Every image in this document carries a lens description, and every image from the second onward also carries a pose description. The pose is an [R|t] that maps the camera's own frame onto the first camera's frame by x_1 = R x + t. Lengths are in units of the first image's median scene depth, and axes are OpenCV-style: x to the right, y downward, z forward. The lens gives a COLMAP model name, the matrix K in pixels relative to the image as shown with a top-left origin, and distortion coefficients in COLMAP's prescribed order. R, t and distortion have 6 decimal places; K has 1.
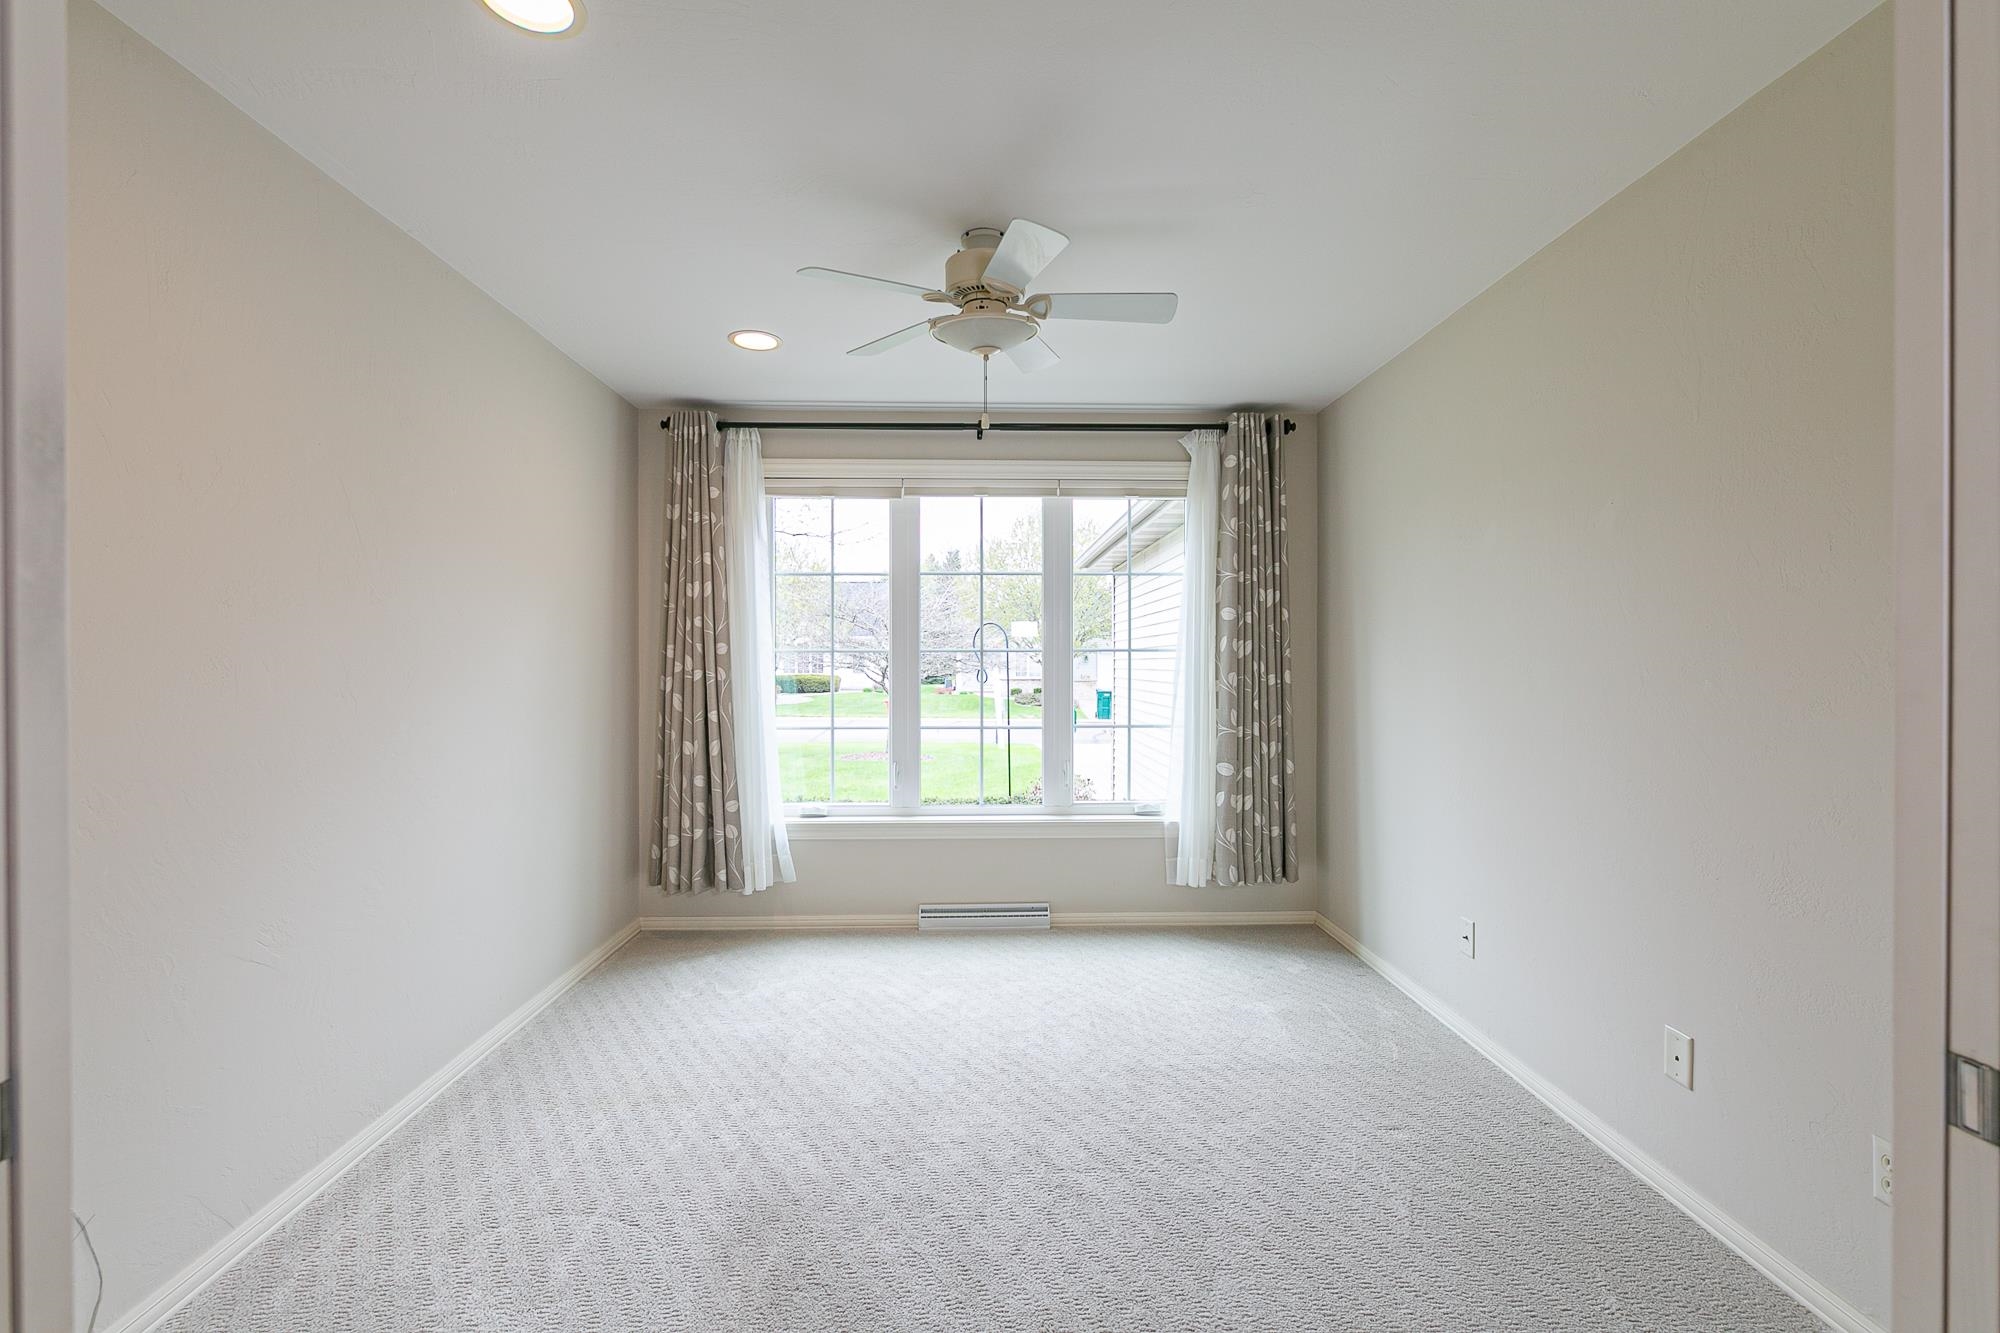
lens RADIAL K [[858.4, 0, 1008.3], [0, 858.4, 657.6], [0, 0, 1]] dist [0.007773, -0.001171]
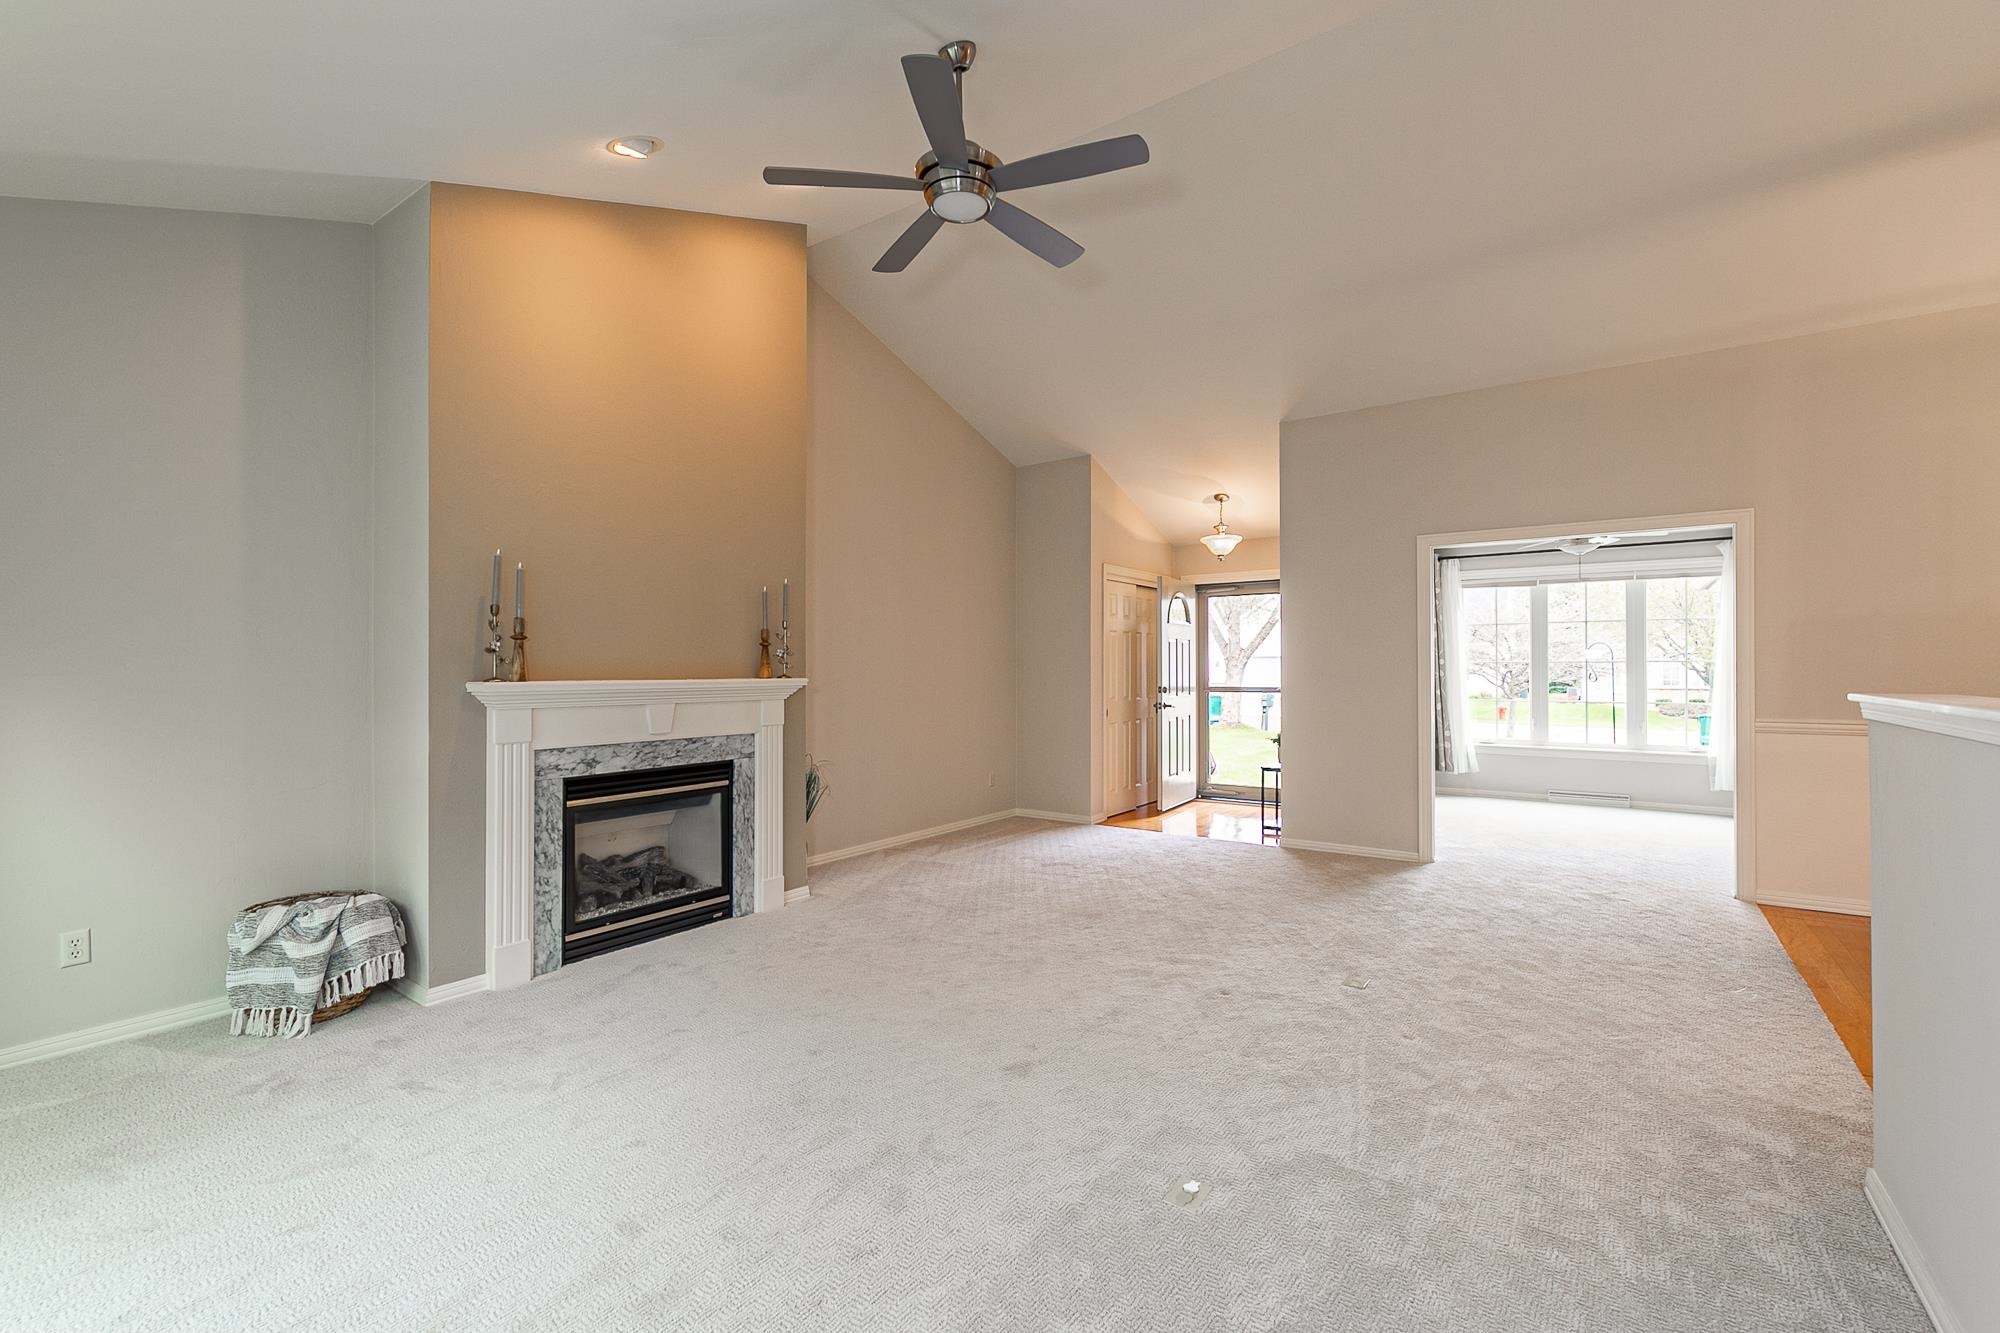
lens RADIAL K [[858.4, 0, 1013.5], [0, 858.4, 660.1], [0, 0, 1]] dist [0.007773, -0.001171]
pose [[0.792298, -0.004915, -0.610114, 0.133710], [-0.004479, 0.999894, -0.013872, 0.020803], [0.610118, 0.013723, 0.792192, -1.344806]]
